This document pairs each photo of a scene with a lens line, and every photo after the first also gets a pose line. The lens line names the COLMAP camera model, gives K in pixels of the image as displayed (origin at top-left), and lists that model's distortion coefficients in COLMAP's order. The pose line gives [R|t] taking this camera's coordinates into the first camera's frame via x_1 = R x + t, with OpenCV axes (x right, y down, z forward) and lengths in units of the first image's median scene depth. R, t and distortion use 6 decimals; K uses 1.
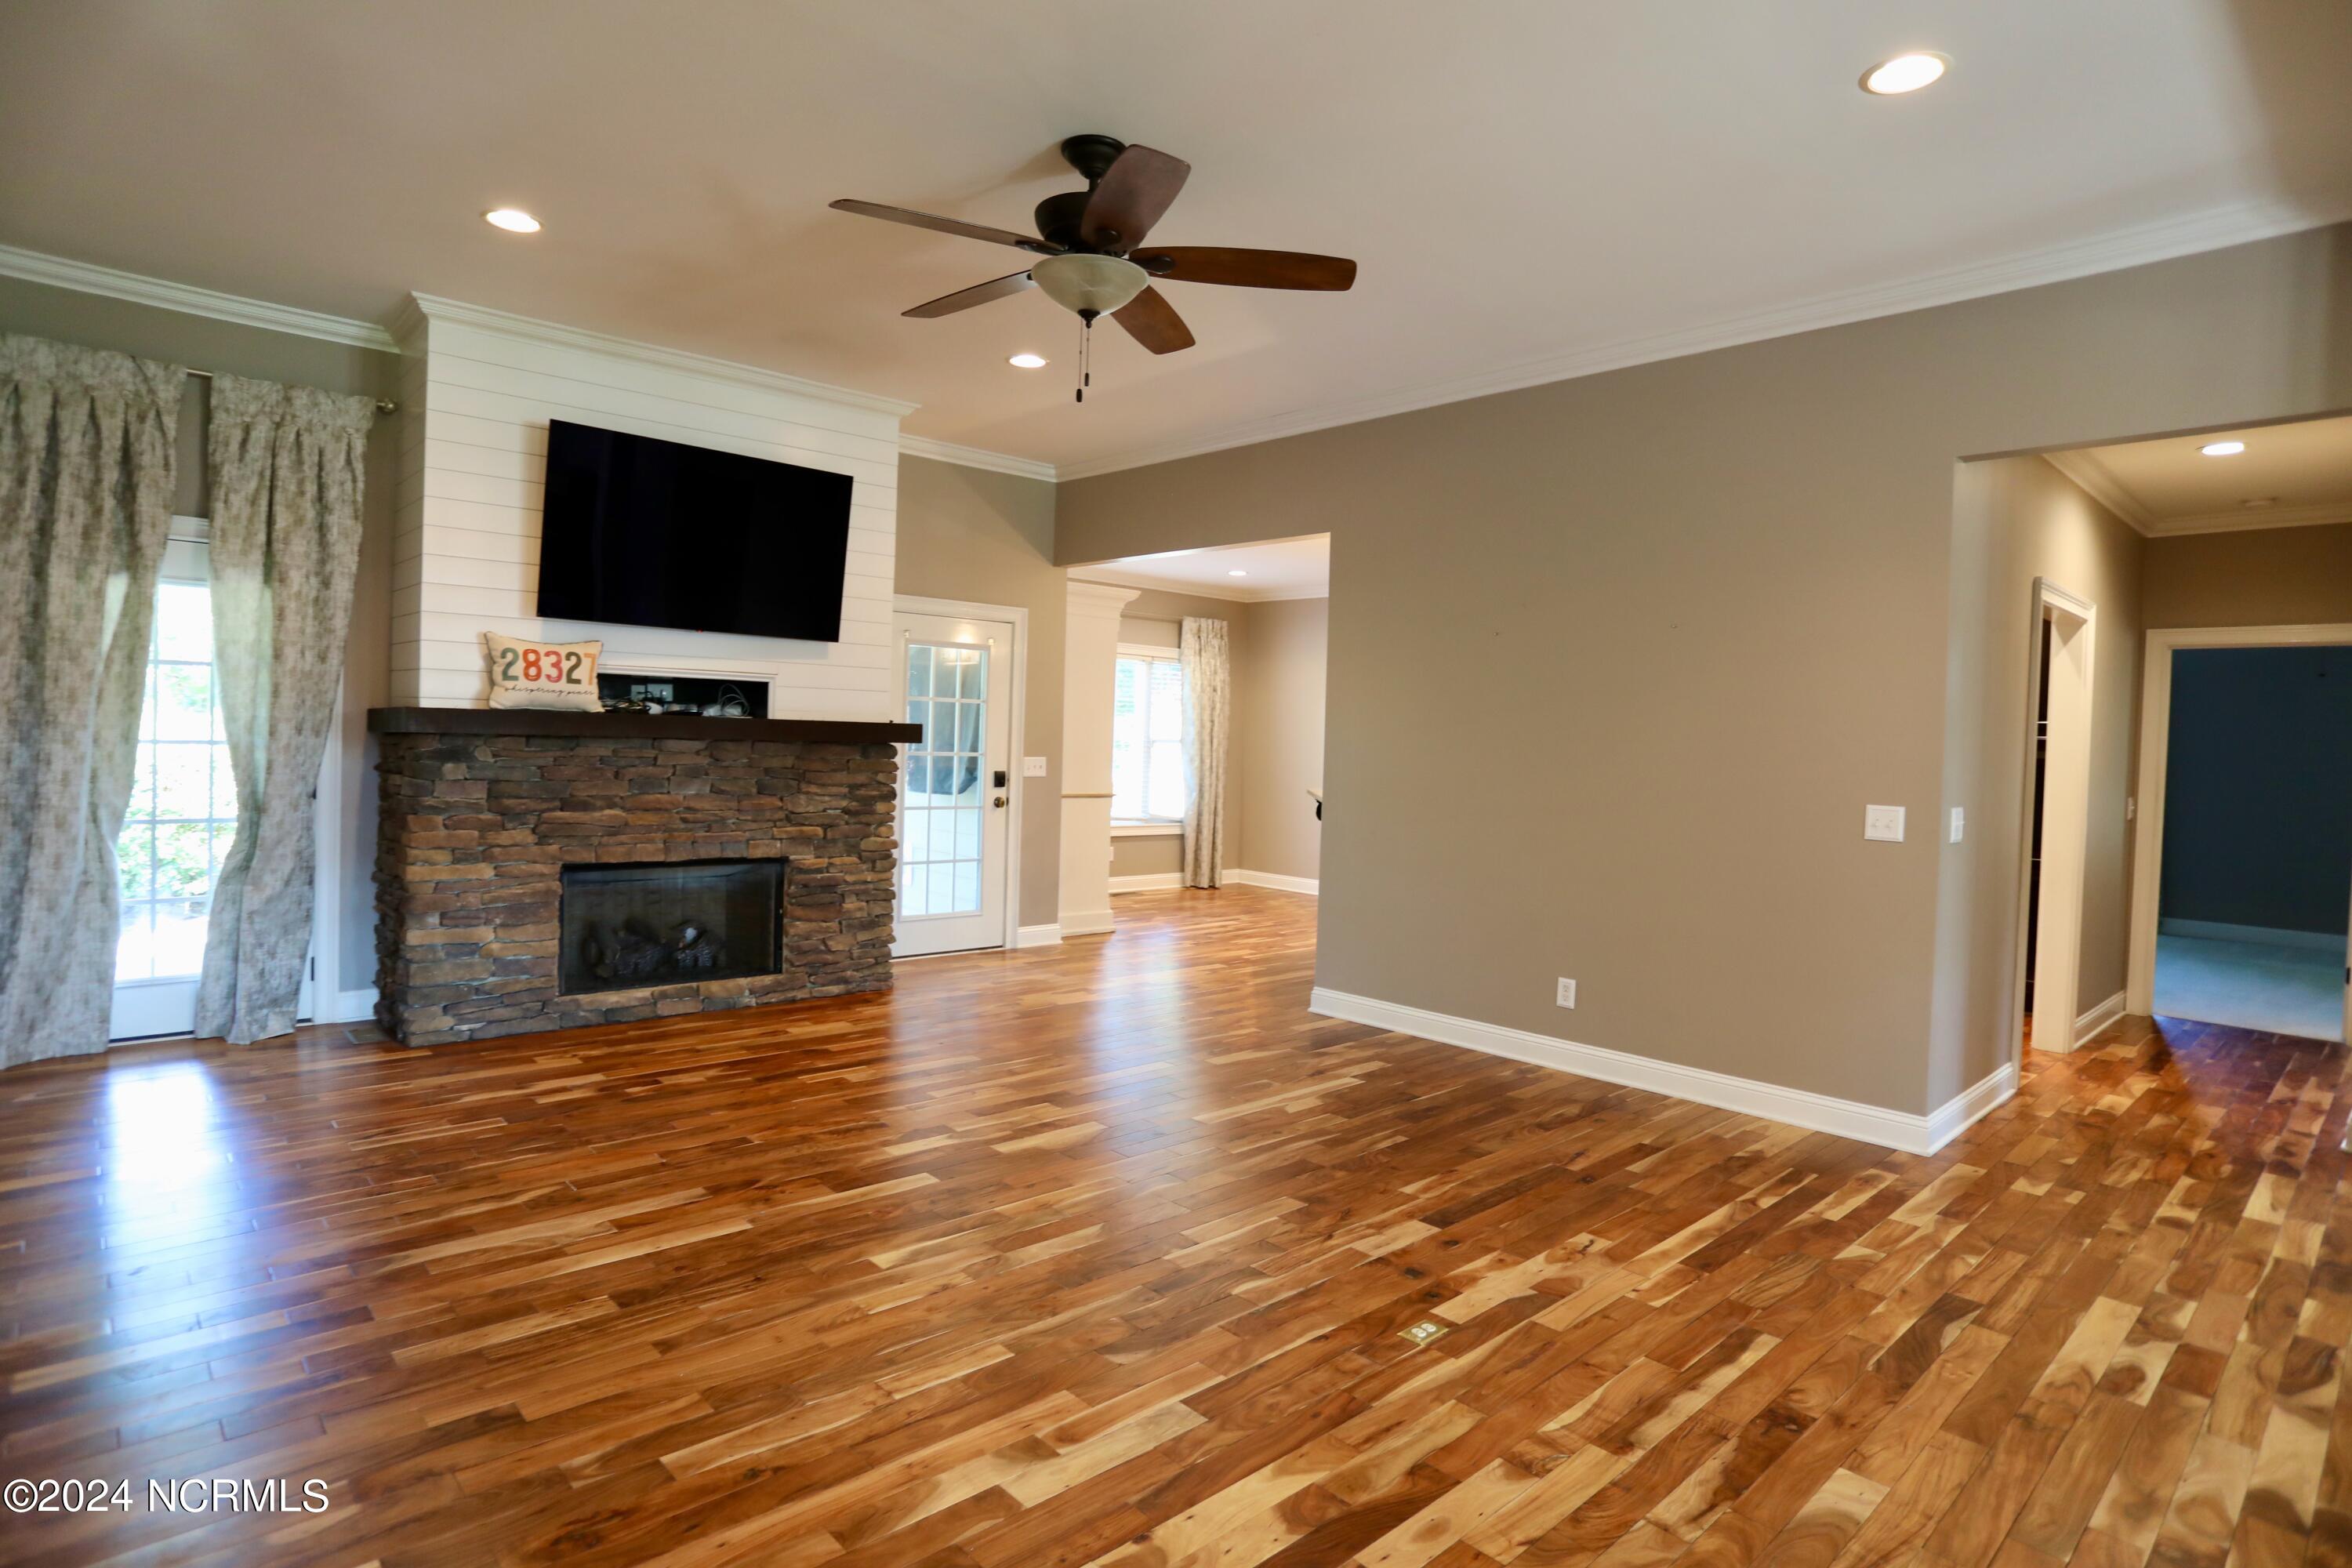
lens RADIAL K [[1233.5, 0, 1173.7], [0, 1233.5, 767.9], [0, 0, 1]] dist [-0.066622, 0.032691]
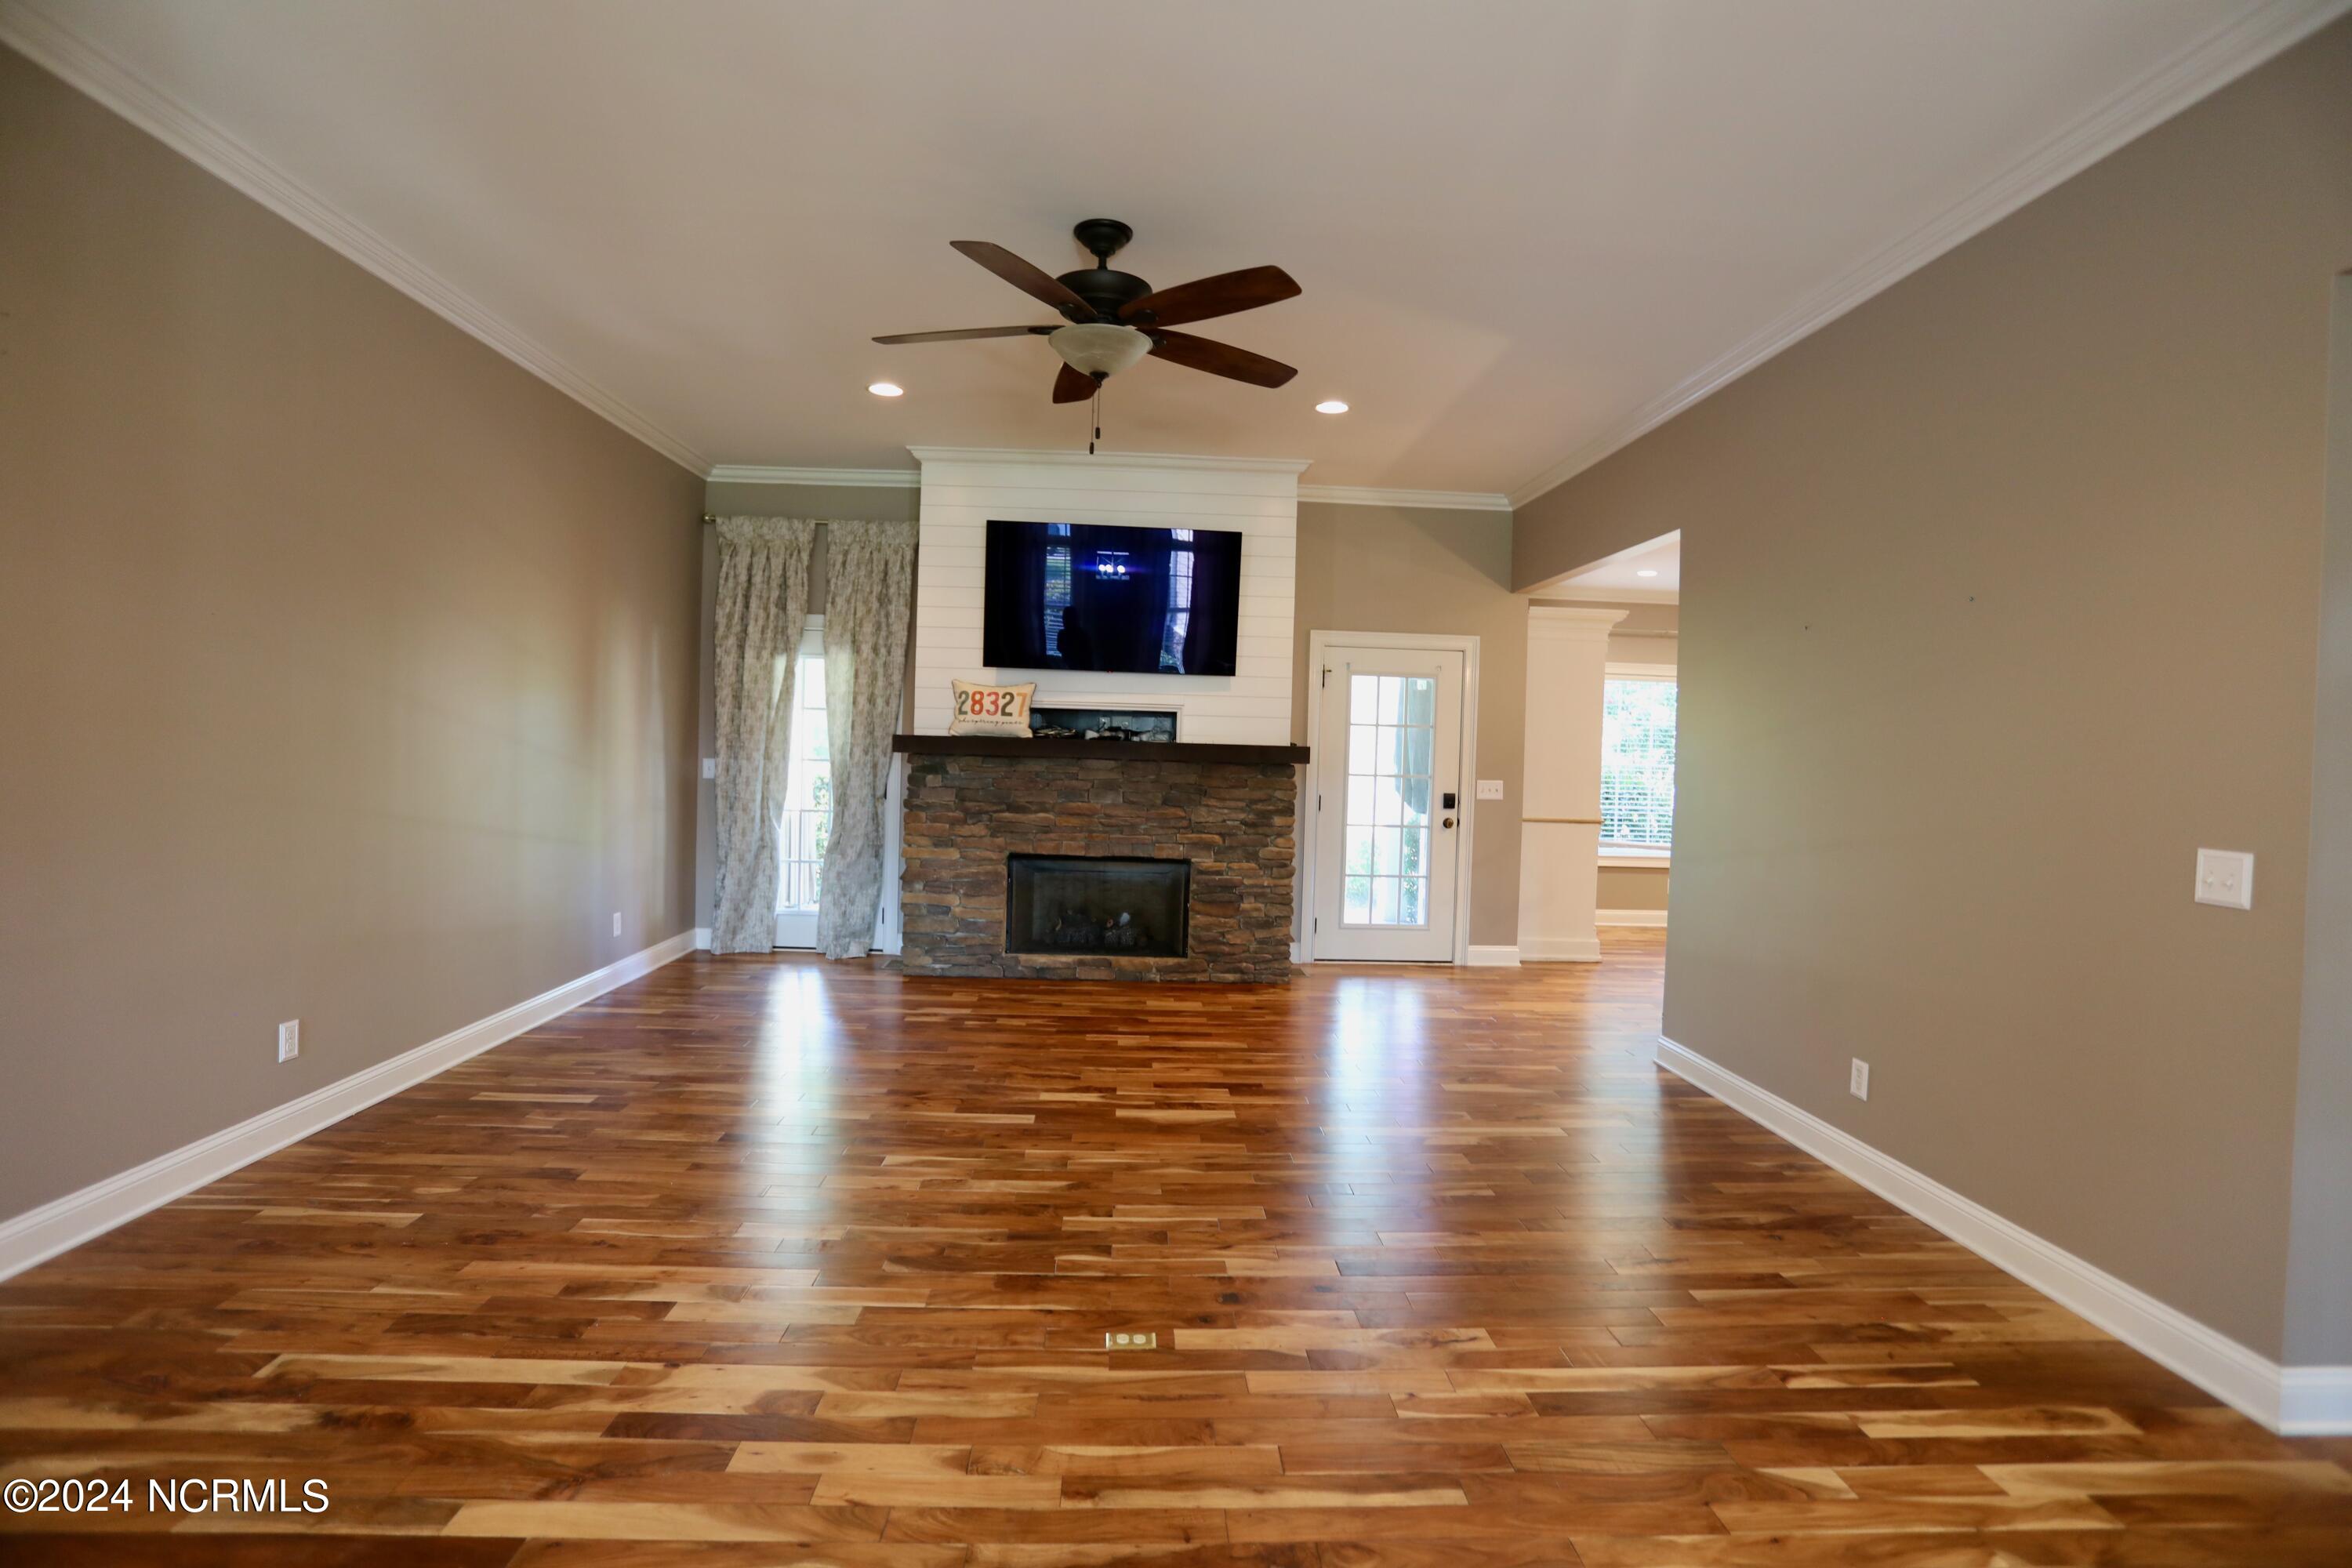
lens RADIAL K [[1143.1, 0, 1180.9], [0, 1143.1, 770.9], [0, 0, 1]] dist [-0.073826, 0.031511]
pose [[0.762438, 0.003378, -0.647052, 0.462588], [-0.021027, 0.999588, -0.019559, 0.010966], [0.646719, 0.028519, 0.762195, 0.179131]]
